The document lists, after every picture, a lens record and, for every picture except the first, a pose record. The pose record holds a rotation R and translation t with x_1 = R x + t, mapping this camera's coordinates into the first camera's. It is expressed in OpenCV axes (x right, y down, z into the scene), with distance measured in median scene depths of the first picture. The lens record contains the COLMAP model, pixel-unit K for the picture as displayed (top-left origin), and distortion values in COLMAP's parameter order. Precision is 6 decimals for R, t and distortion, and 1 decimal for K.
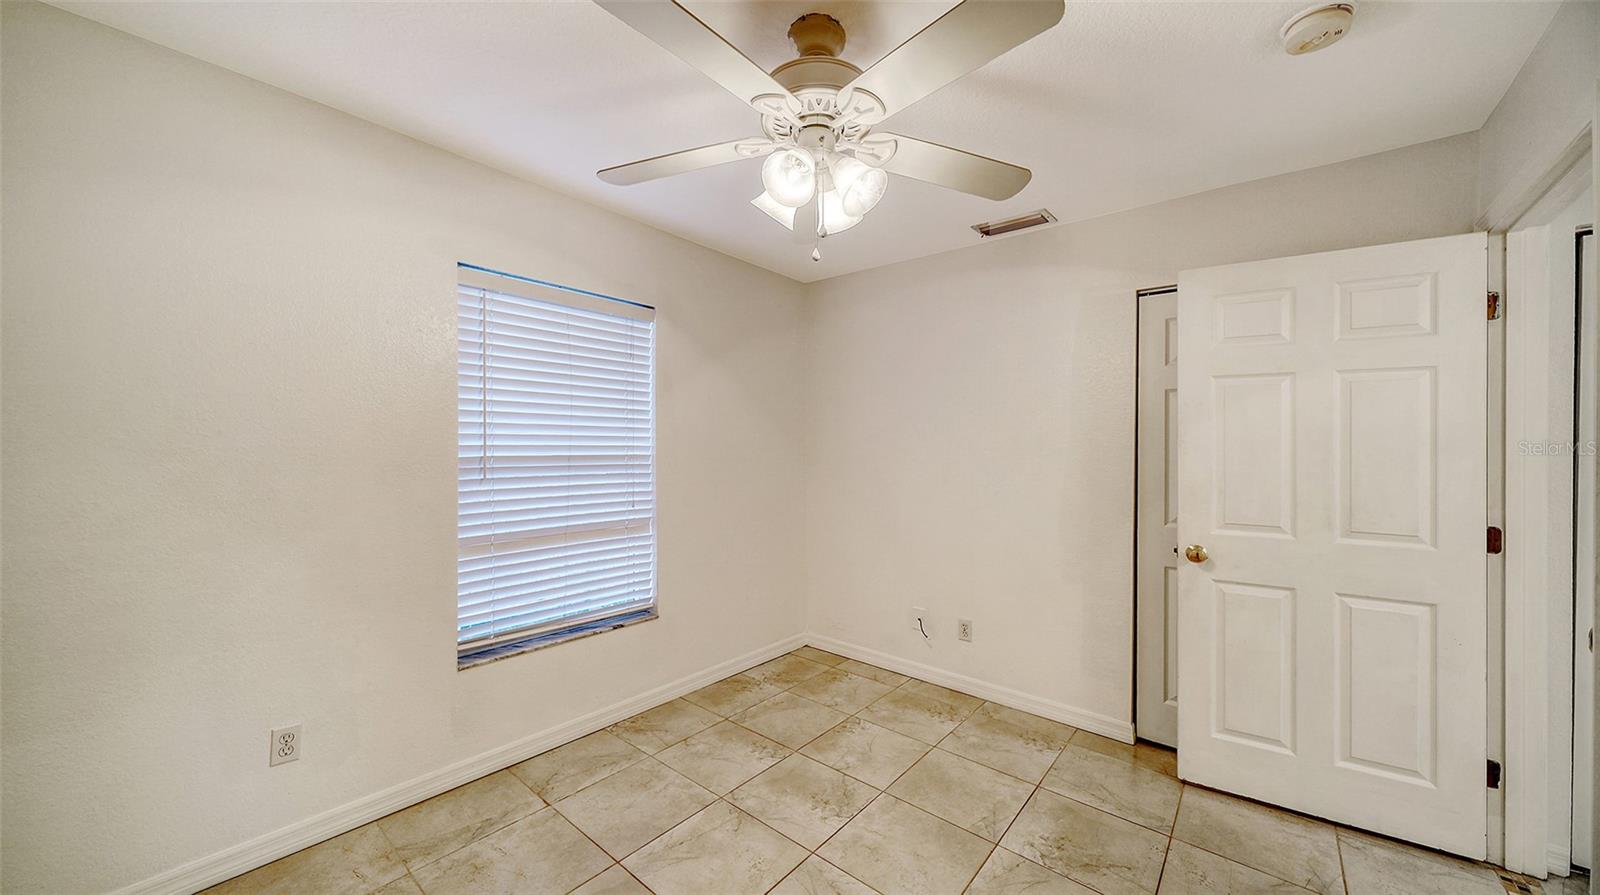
lens RADIAL K [[559.6, 0, 785.7], [0, 559.6, 439.7], [0, 0, 1]] dist [-0.003082, -0.000251]
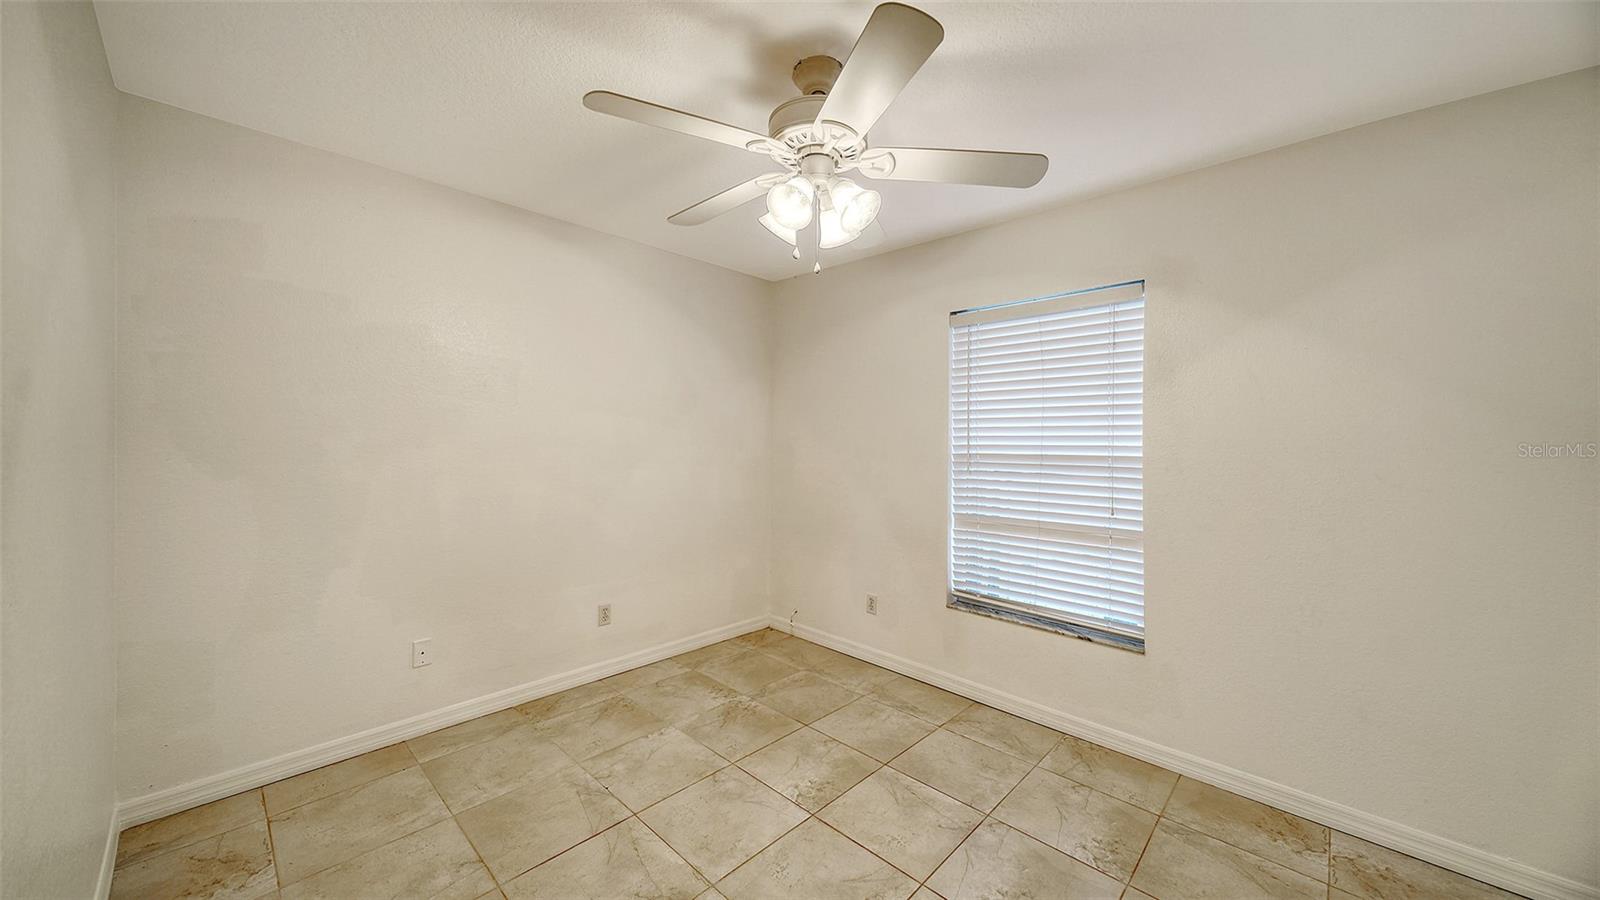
lens RADIAL K [[559.6, 0, 788.4], [0, 559.6, 441.2], [0, 0, 1]] dist [-0.003082, -0.000251]
pose [[-0.060570, 0.000183, -0.998164, 0.716186], [0.008195, 0.999966, -0.000314, -0.000848], [0.998130, -0.008199, -0.060569, 0.604013]]
